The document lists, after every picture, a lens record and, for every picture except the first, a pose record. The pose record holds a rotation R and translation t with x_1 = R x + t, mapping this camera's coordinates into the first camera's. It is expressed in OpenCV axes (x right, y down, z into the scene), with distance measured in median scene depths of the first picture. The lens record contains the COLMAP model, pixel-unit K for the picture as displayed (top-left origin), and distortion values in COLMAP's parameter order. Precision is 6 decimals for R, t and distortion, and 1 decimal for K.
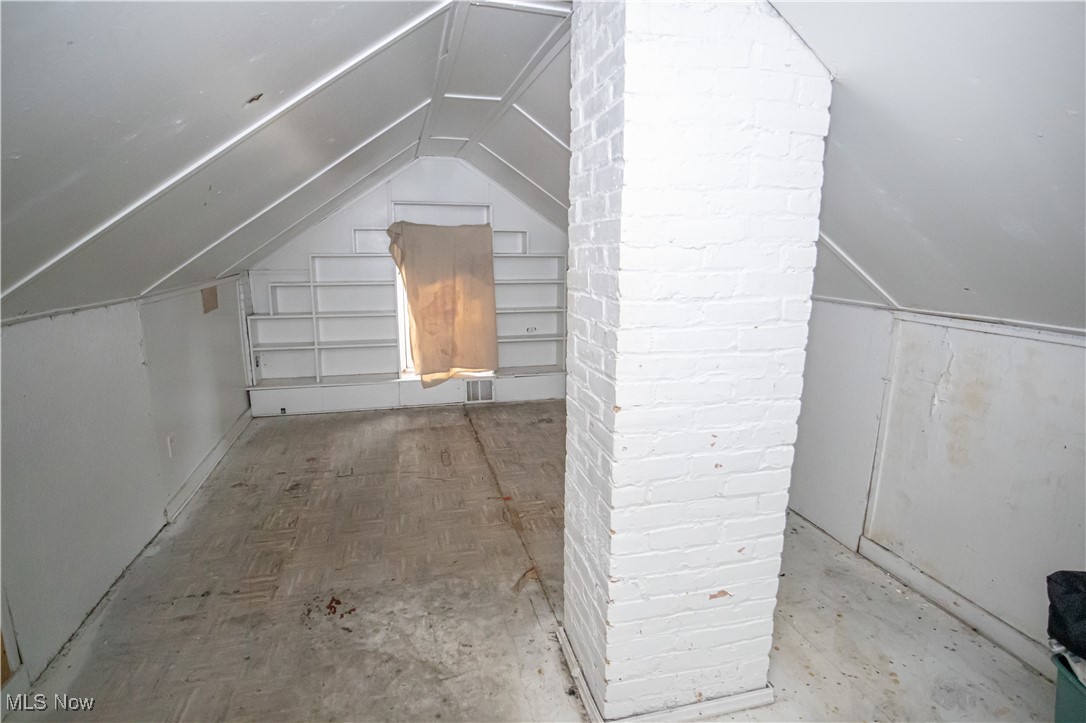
lens RADIAL K [[562.8, 0, 543.7], [0, 562.8, 364.8], [0, 0, 1]] dist [-0.043466, 0.010168]
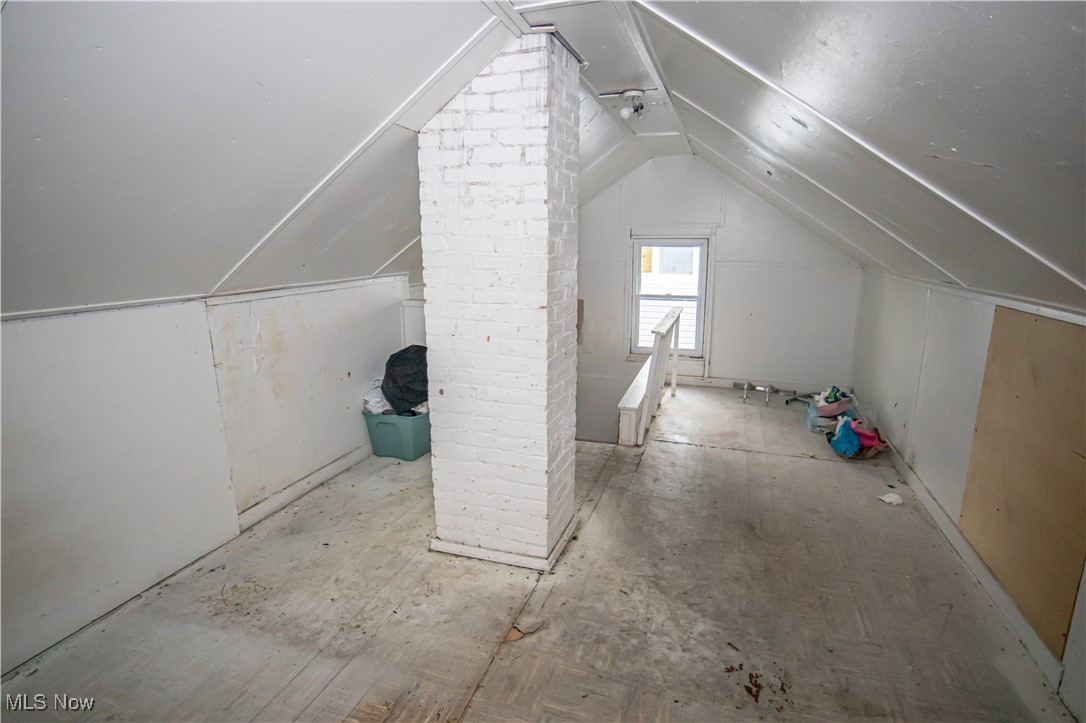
lens RADIAL K [[562.8, 0, 543.7], [0, 562.8, 364.8], [0, 0, 1]] dist [-0.043466, 0.010168]
pose [[-0.841907, -0.120342, 0.526033, -0.511242], [0.107213, 0.918079, 0.381624, -0.347305], [-0.528865, 0.377689, -0.760035, 1.671044]]
